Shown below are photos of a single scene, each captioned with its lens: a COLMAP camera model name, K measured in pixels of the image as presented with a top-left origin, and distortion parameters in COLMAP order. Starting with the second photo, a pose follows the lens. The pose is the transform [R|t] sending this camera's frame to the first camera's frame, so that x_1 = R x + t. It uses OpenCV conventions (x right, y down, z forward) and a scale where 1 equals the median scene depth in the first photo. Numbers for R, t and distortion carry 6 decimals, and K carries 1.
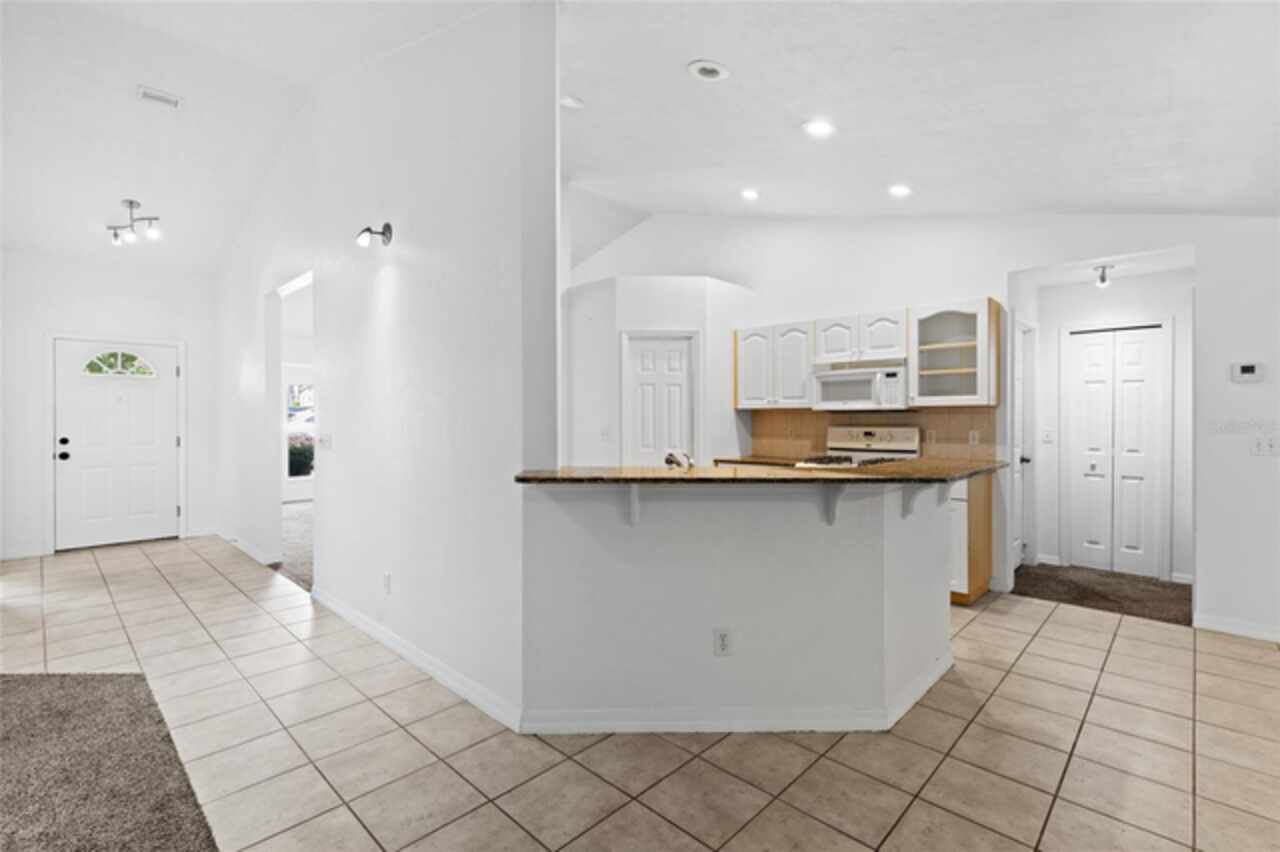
lens RADIAL K [[584.3, 0, 637.7], [0, 584.3, 412.7], [0, 0, 1]] dist [0.004442, 0.000148]
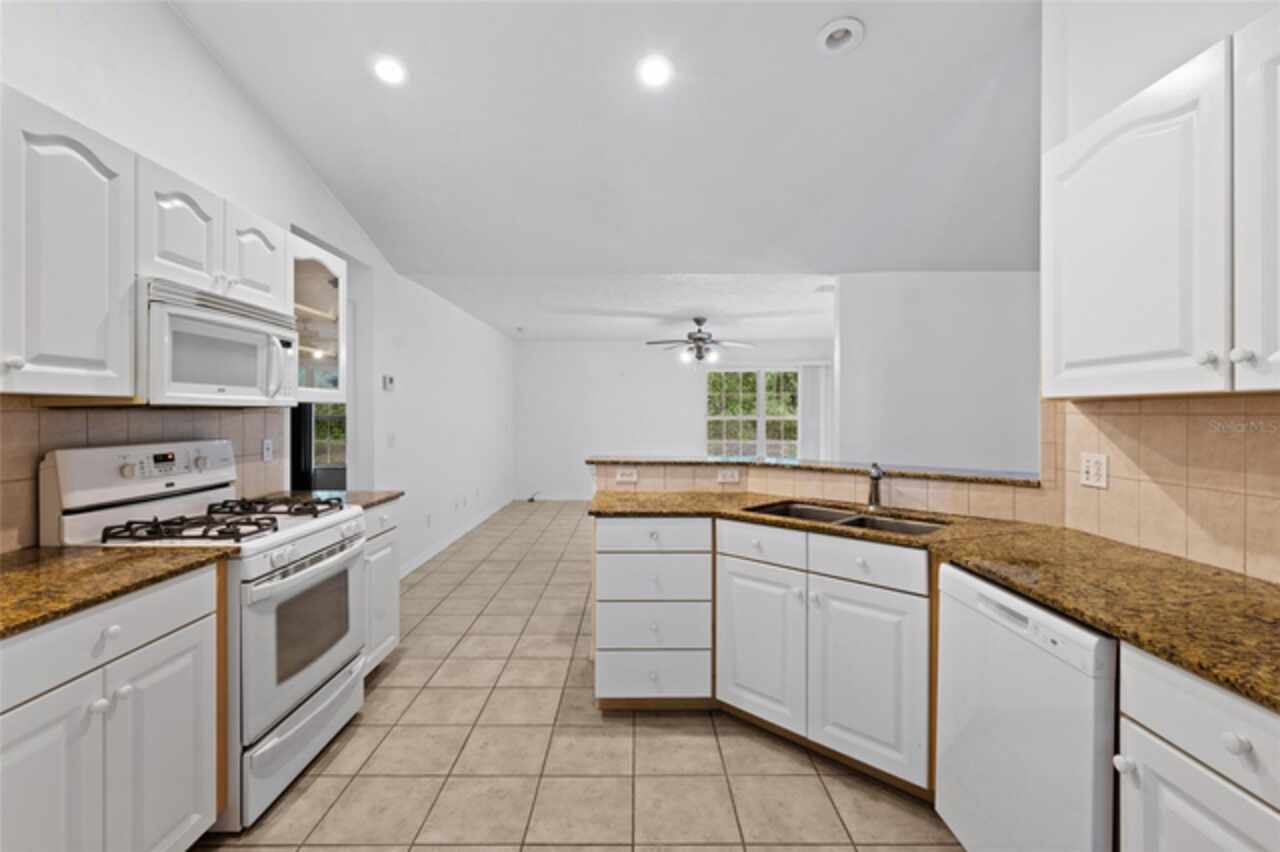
lens RADIAL K [[580.6, 0, 636.2], [0, 580.6, 417.4], [0, 0, 1]] dist [-0.000091, 0.000036]
pose [[-0.689836, -0.003117, 0.723959, -0.186150], [-0.001468, 0.999995, 0.002906, 0.003058], [-0.723964, 0.000941, -0.689837, 1.129070]]
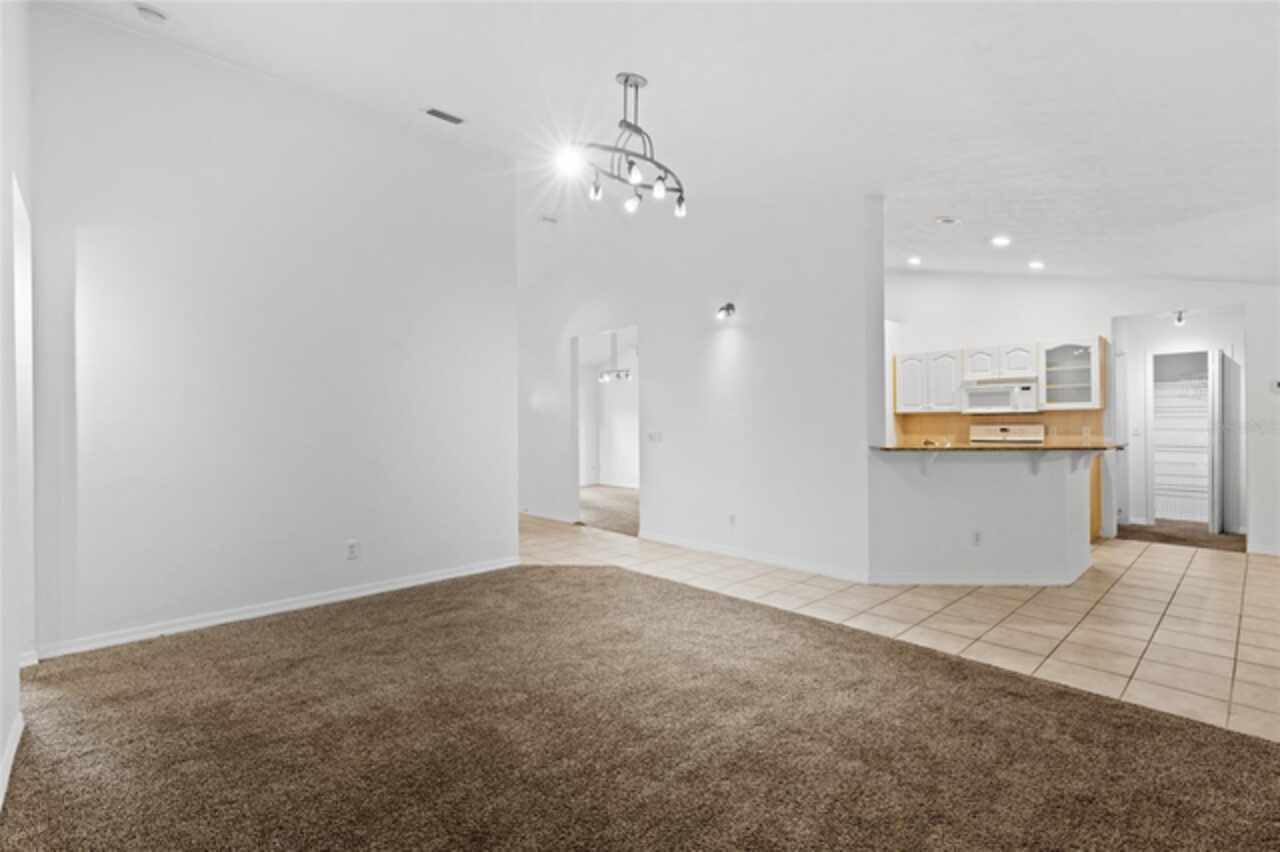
lens RADIAL K [[580.6, 0, 636.2], [0, 580.6, 417.4], [0, 0, 1]] dist [-0.000091, 0.000036]
pose [[0.997901, -0.009677, -0.064028, -0.431327], [0.009656, 0.999953, -0.000640, -0.001449], [0.064031, 0.000021, 0.997948, -0.487634]]
